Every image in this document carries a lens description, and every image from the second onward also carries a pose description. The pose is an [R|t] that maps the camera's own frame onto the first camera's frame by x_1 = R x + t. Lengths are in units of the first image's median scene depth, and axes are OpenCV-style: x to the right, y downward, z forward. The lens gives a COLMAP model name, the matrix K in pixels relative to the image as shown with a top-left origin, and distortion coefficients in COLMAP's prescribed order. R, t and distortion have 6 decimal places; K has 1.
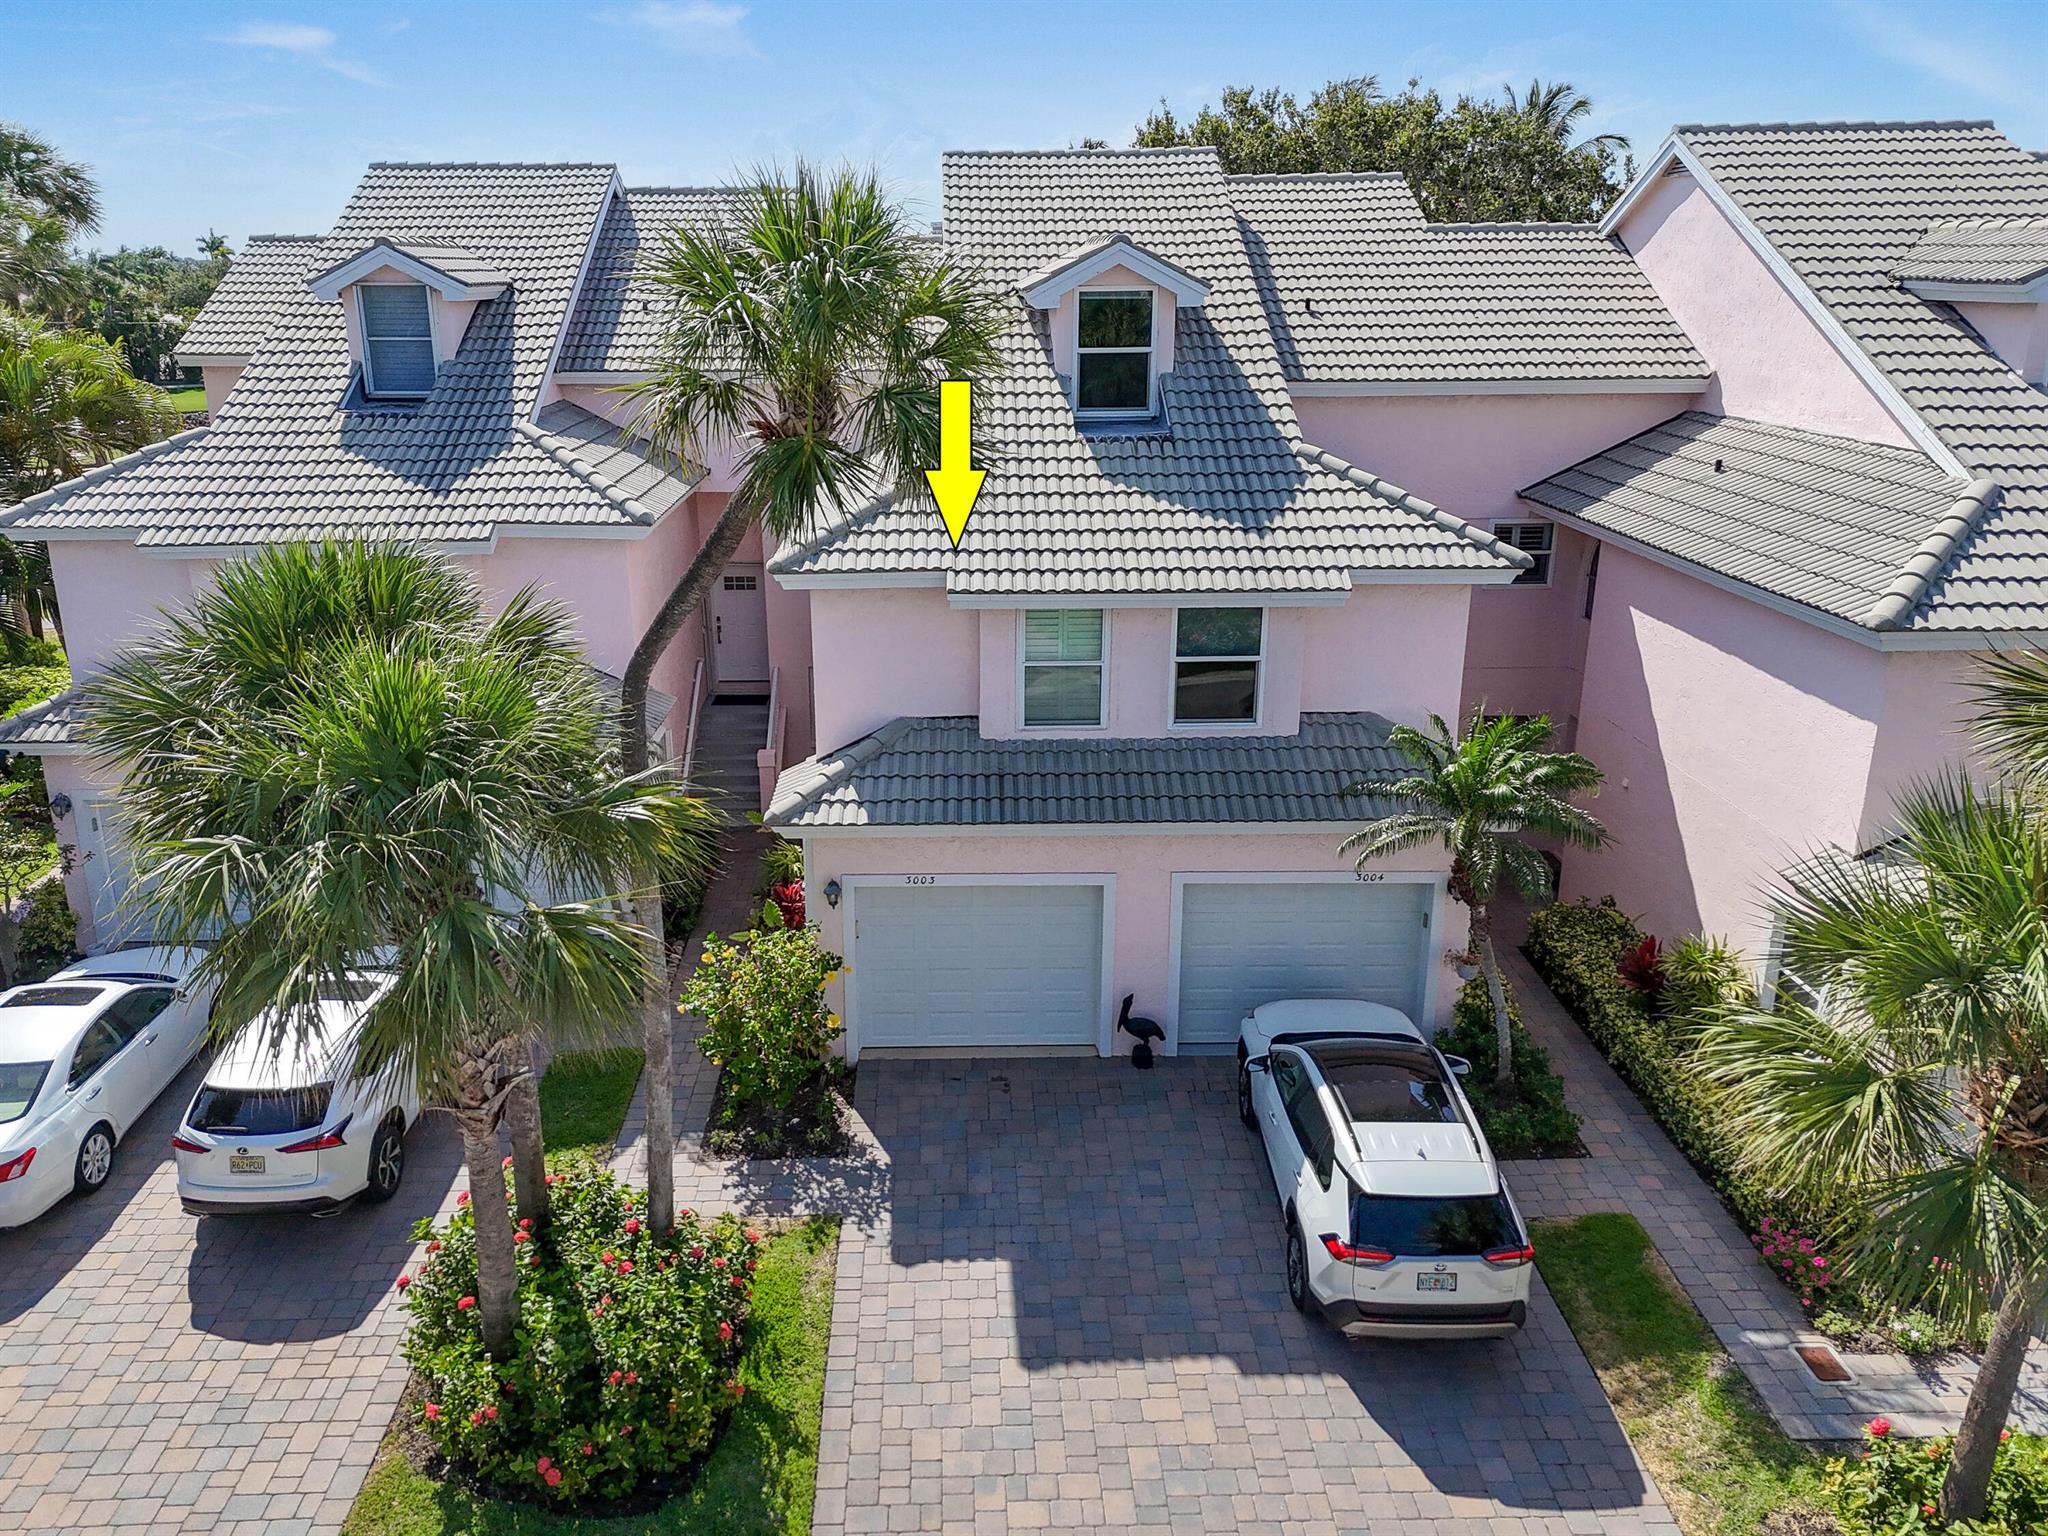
lens RADIAL K [[1518.2, 0, 1001.7], [0, 1518.2, 772.5], [0, 0, 1]] dist [0.096118, -0.117022]
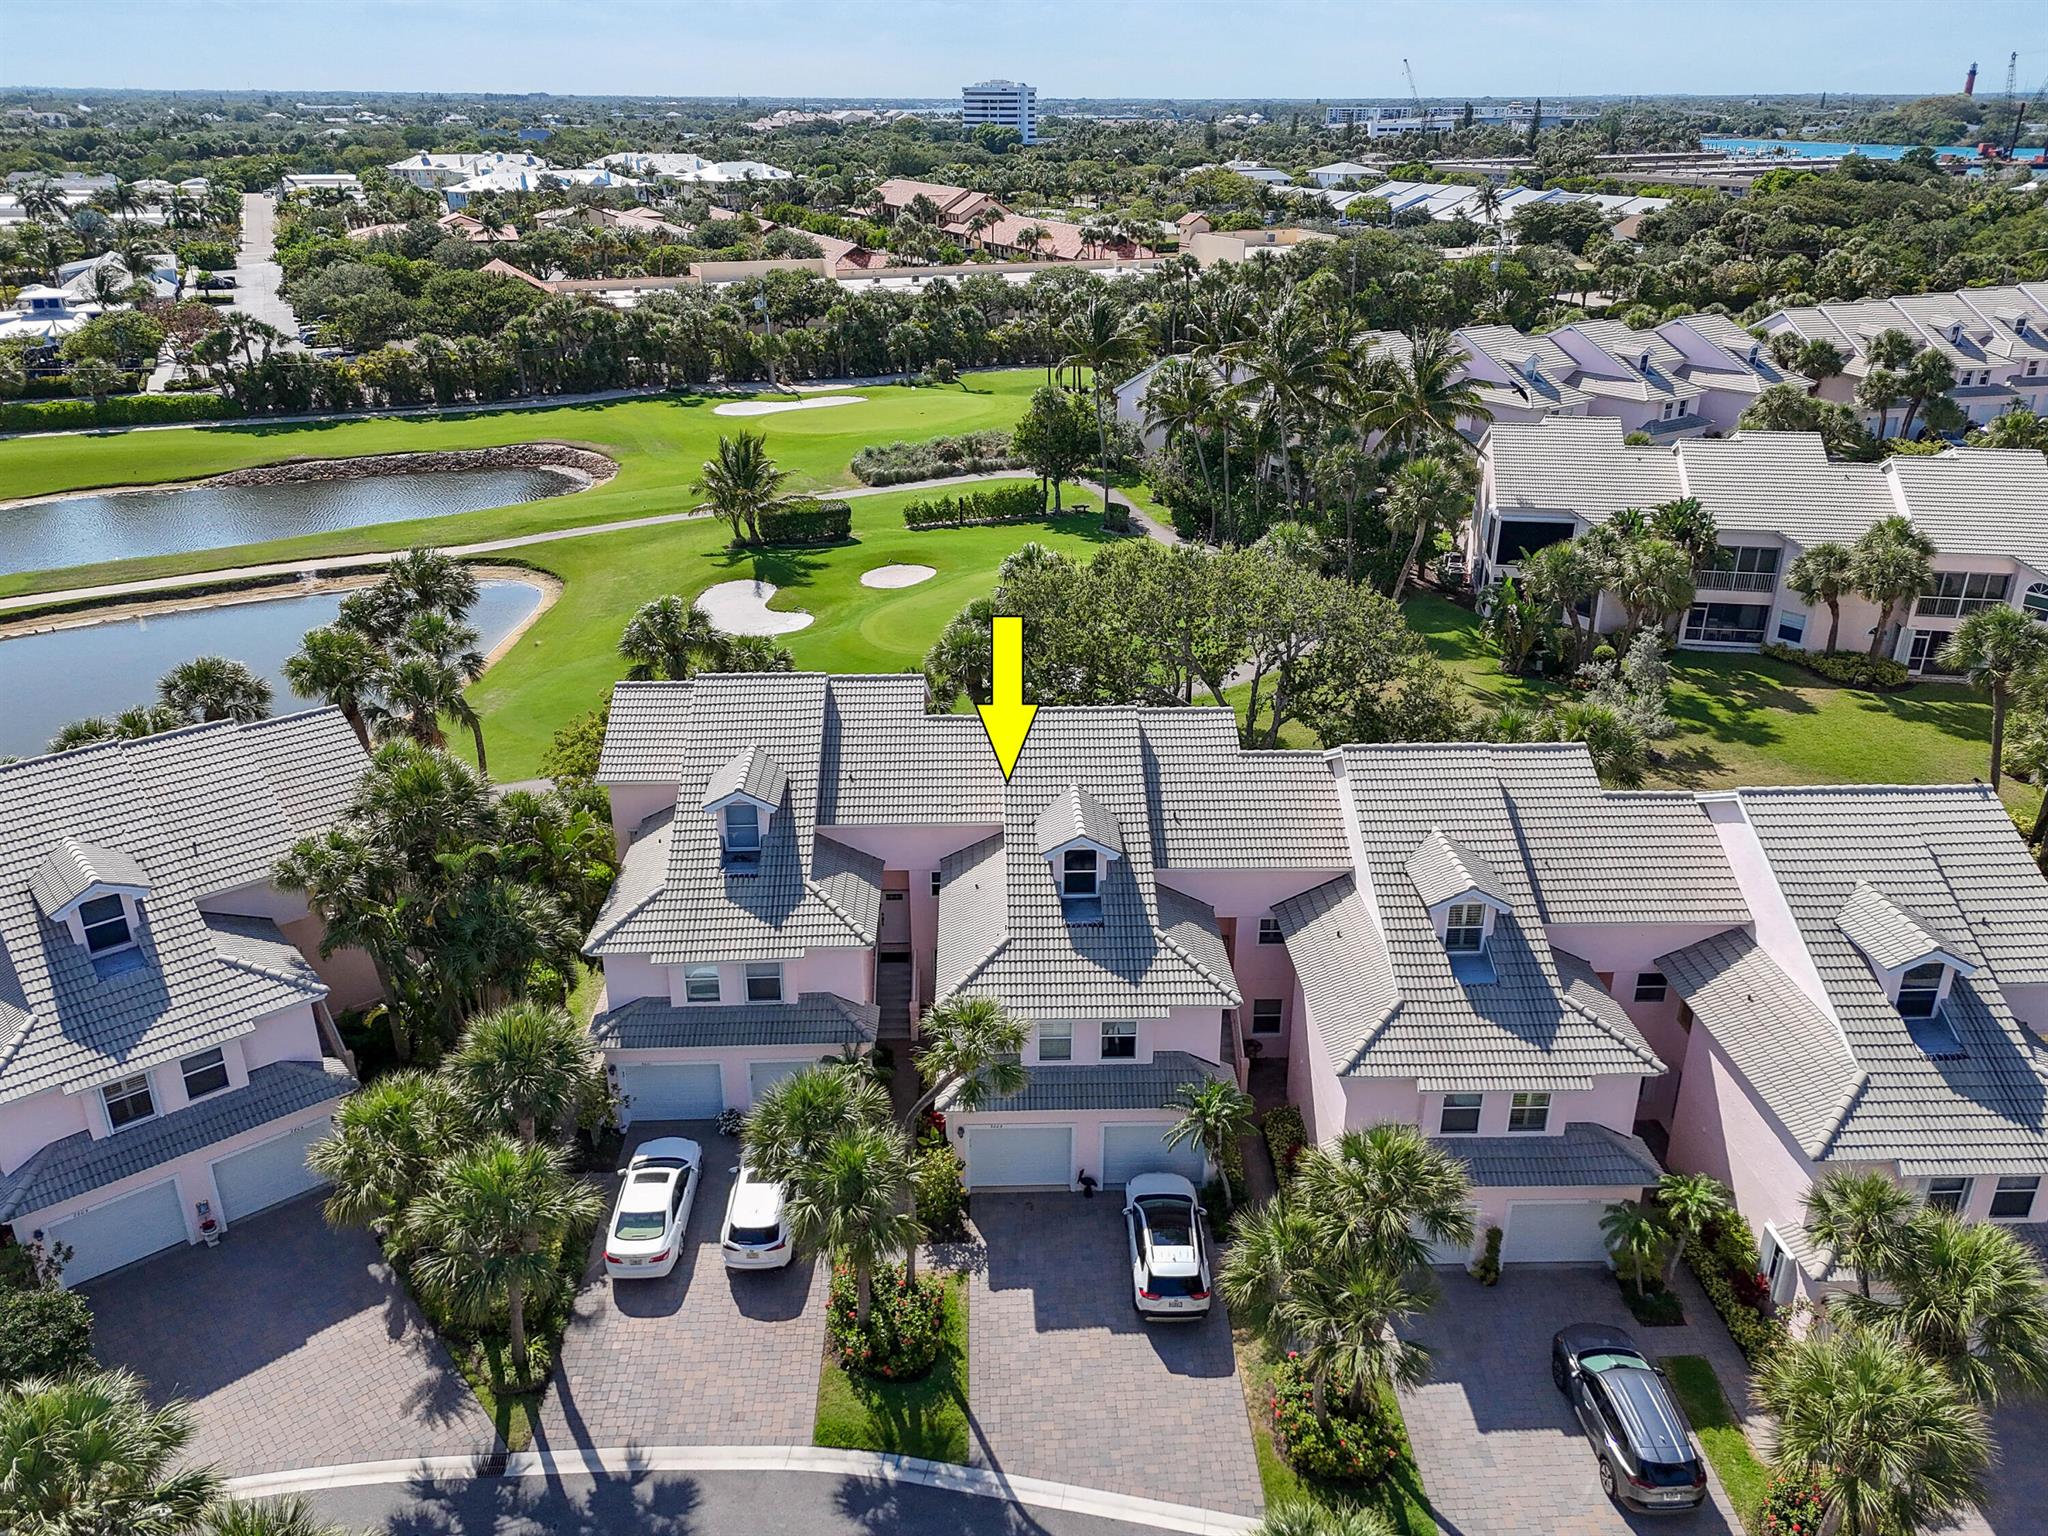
lens RADIAL K [[1506.6, 0, 1052.8], [0, 1506.6, 765.0], [0, 0, 1]] dist [0.074007, -0.061286]
pose [[0.999863, -0.000351, 0.016573, -0.003628], [-0.001178, 0.995745, 0.092147, -0.851751], [-0.016535, -0.092154, 0.995608, -1.591669]]
